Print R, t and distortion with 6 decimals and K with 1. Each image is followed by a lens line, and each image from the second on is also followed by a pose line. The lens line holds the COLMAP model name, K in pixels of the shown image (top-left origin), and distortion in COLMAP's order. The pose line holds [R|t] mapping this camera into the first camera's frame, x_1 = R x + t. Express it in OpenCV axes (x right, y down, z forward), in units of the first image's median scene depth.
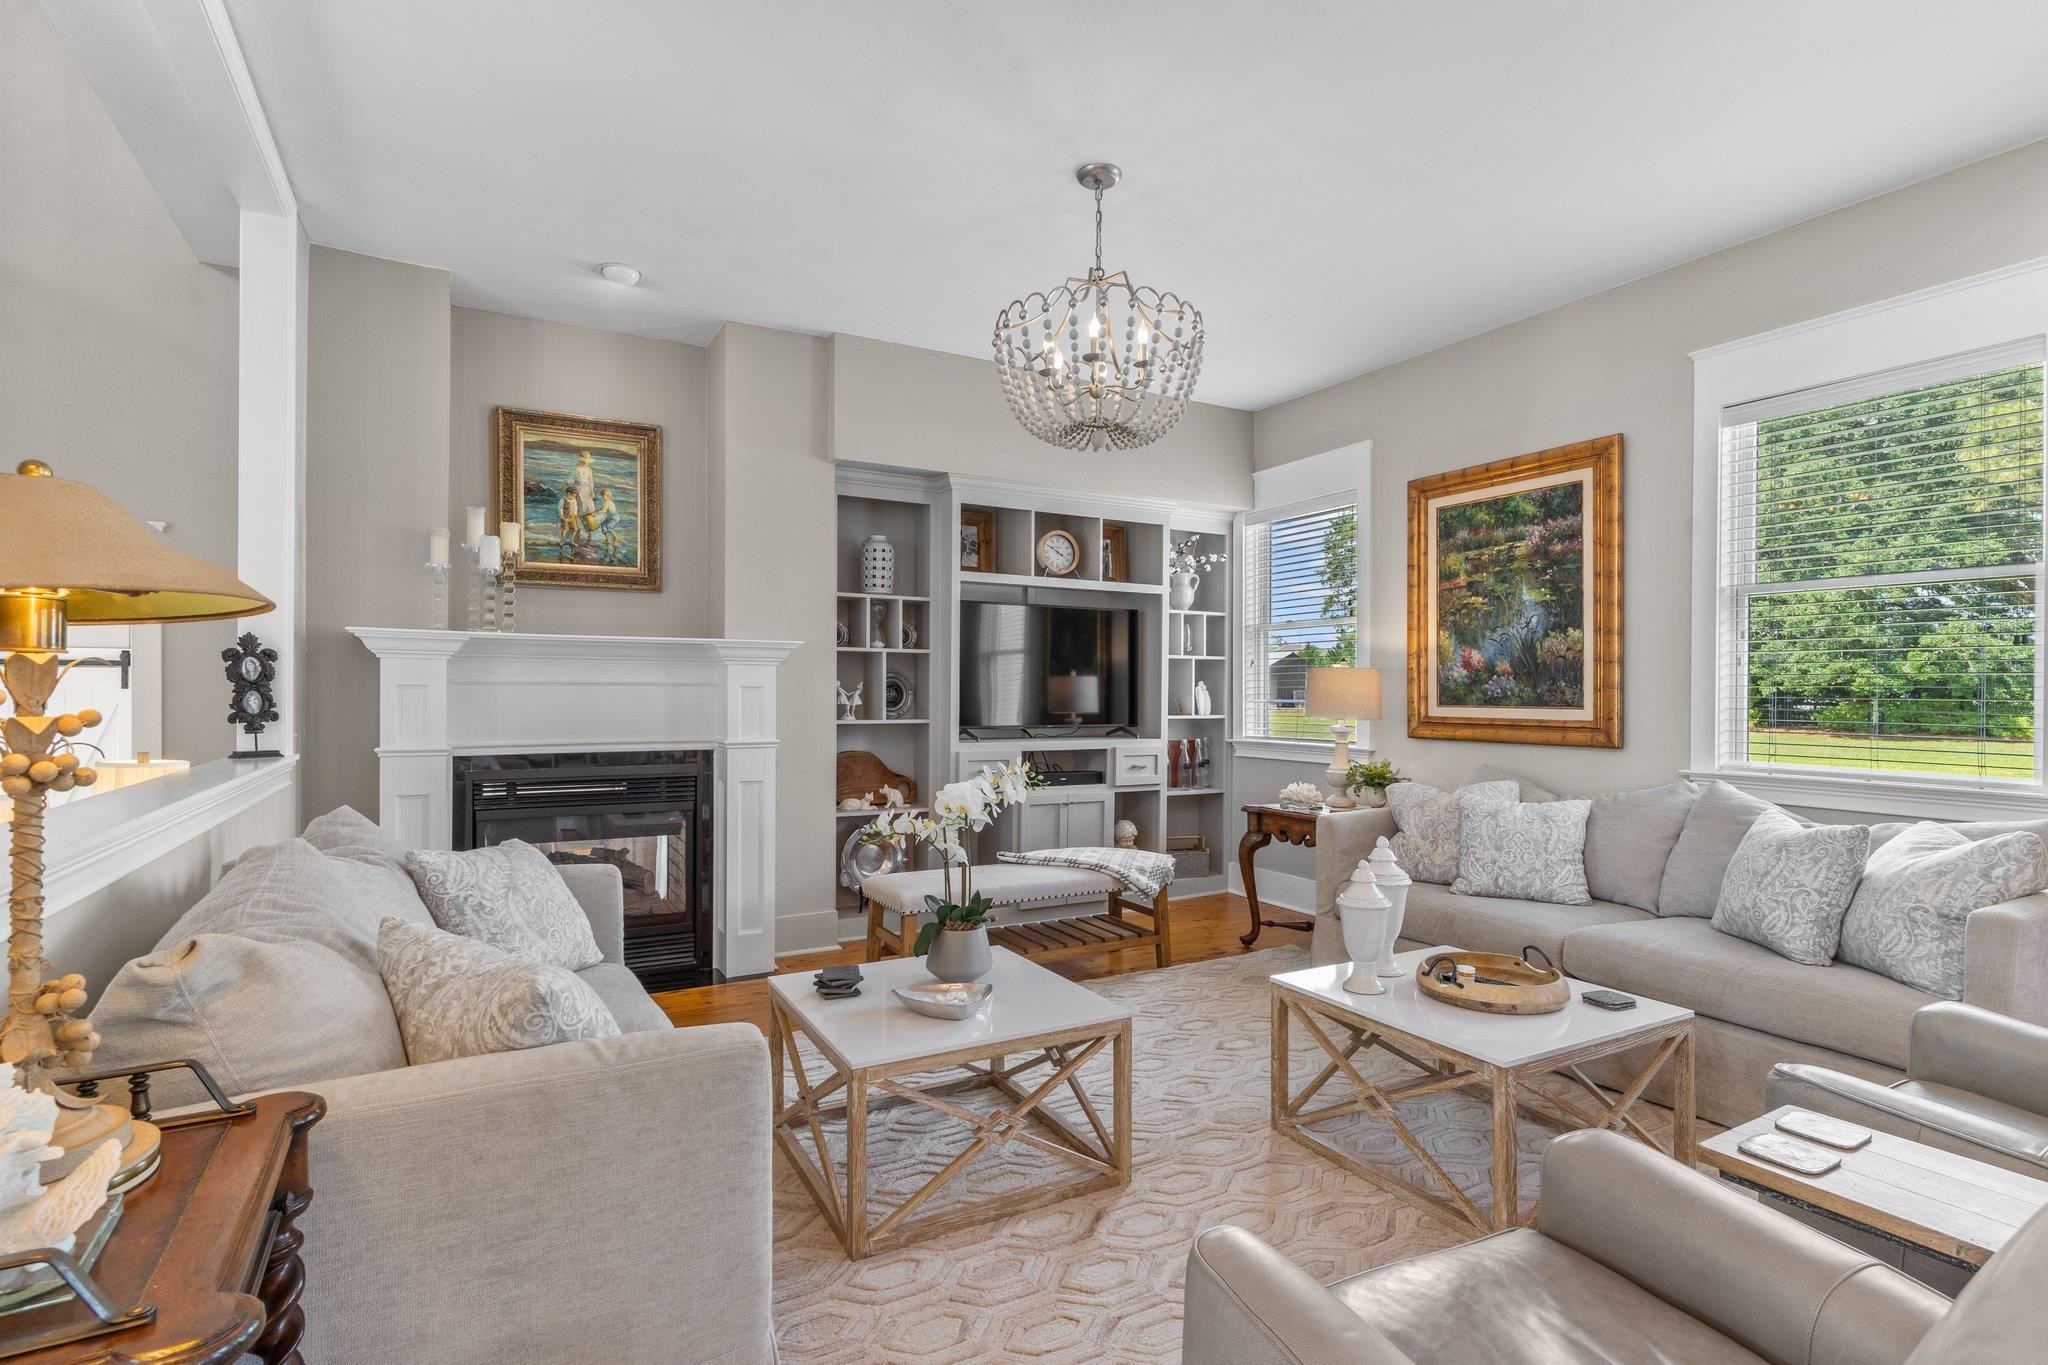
lens RADIAL K [[994.2, 0, 1020.8], [0, 994.2, 698.2], [0, 0, 1]] dist [0.010596, -0.000144]
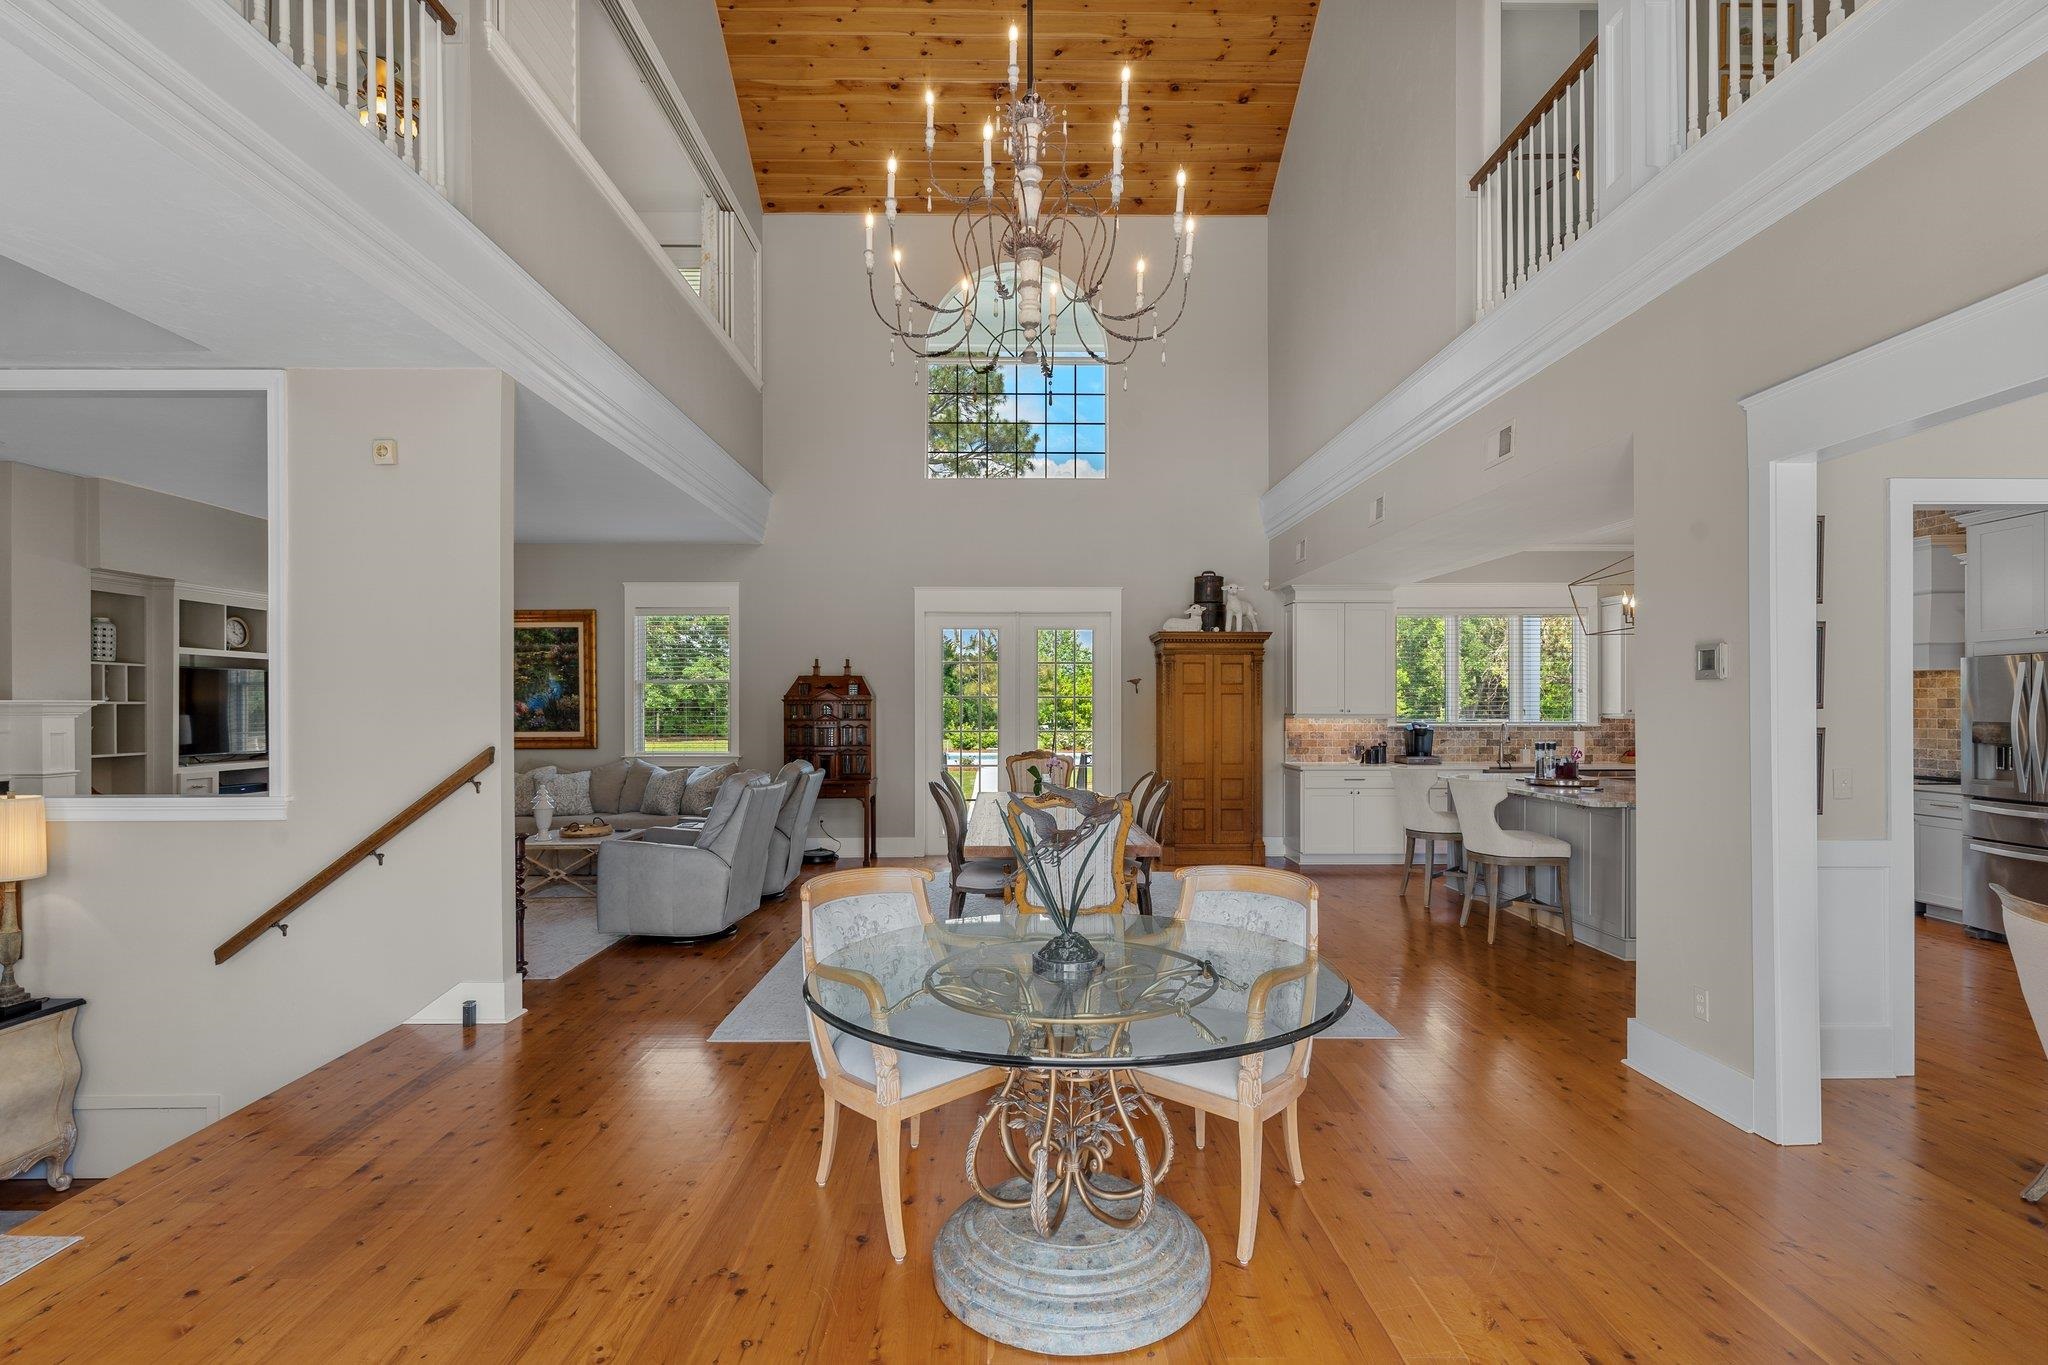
lens RADIAL K [[977.2, 0, 1024.3], [0, 977.2, 692.5], [0, 0, 1]] dist [-0.001196, -0.000643]
pose [[0.479982, 0.004946, 0.877264, -0.788456], [0.012299, 0.999848, -0.012366, -0.033539], [-0.877192, 0.016725, 0.479848, -0.824631]]
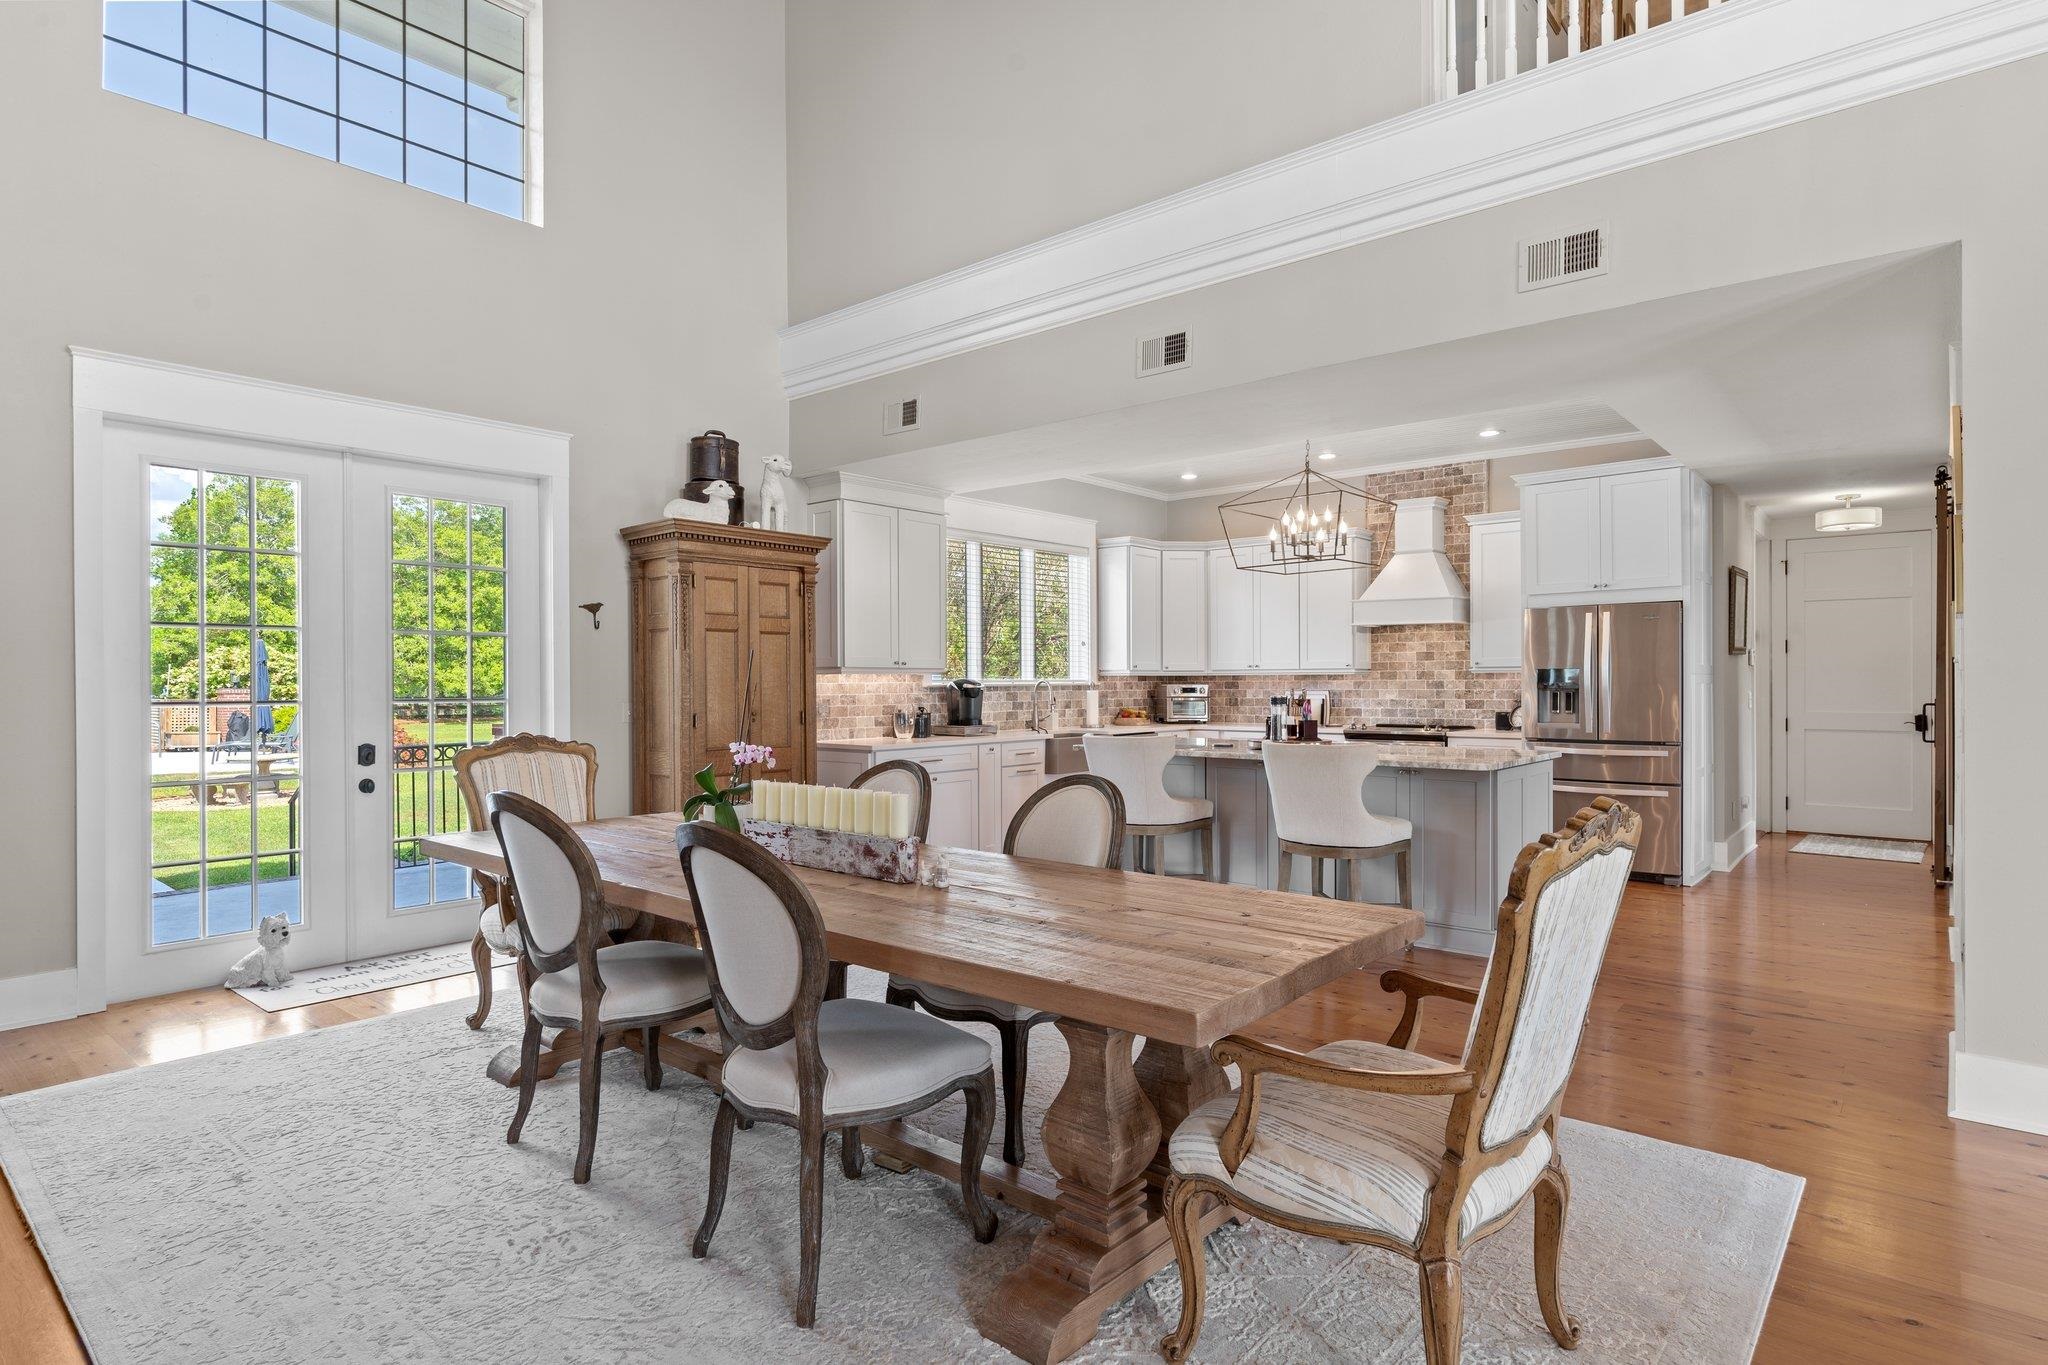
lens RADIAL K [[1082.6, 0, 1024.0], [0, 1082.6, 682.5], [0, 0, 1]] dist [-0.002065, -0.000164]
pose [[-0.340761, -0.007025, 0.940124, -0.242026], [0.011461, 0.999867, 0.011625, -0.002334], [-0.940080, 0.014736, -0.340635, -0.103877]]
